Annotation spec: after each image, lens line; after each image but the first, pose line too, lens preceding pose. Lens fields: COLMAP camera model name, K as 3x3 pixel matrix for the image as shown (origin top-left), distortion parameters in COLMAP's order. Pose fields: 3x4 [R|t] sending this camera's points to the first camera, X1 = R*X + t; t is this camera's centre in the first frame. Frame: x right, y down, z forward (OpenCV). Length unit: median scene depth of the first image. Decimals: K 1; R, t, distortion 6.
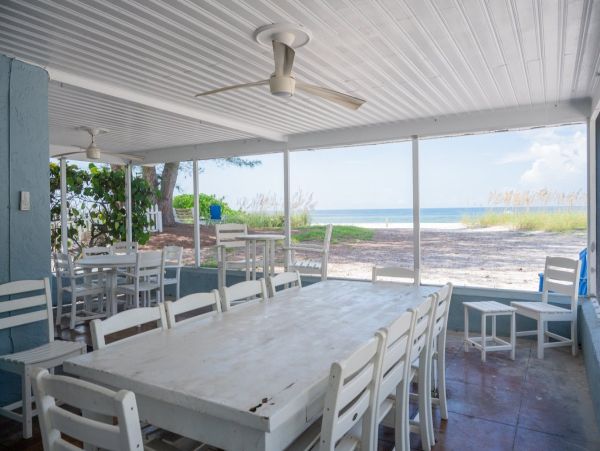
lens RADIAL K [[437.0, 0, 304.0], [0, 437.0, 223.7], [0, 0, 1]] dist [-0.008640, 0.001554]
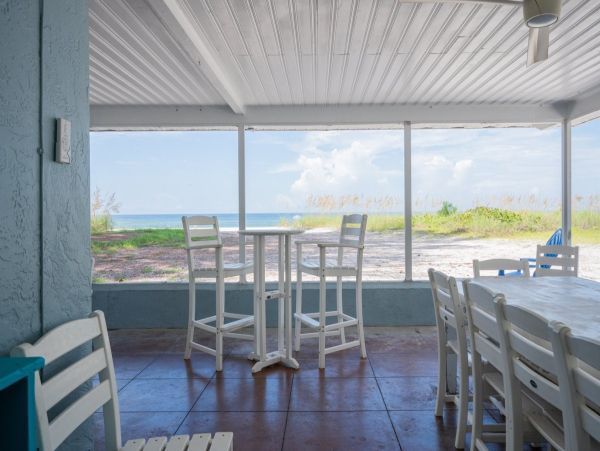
lens RADIAL K [[437.0, 0, 300.0], [0, 437.0, 223.8], [0, 0, 1]] dist [-0.008640, 0.001554]
pose [[0.853973, -0.007637, 0.520262, -0.138029], [0.016338, 0.999793, -0.012142, 0.007905], [-0.520061, 0.018868, 0.853920, 0.105182]]
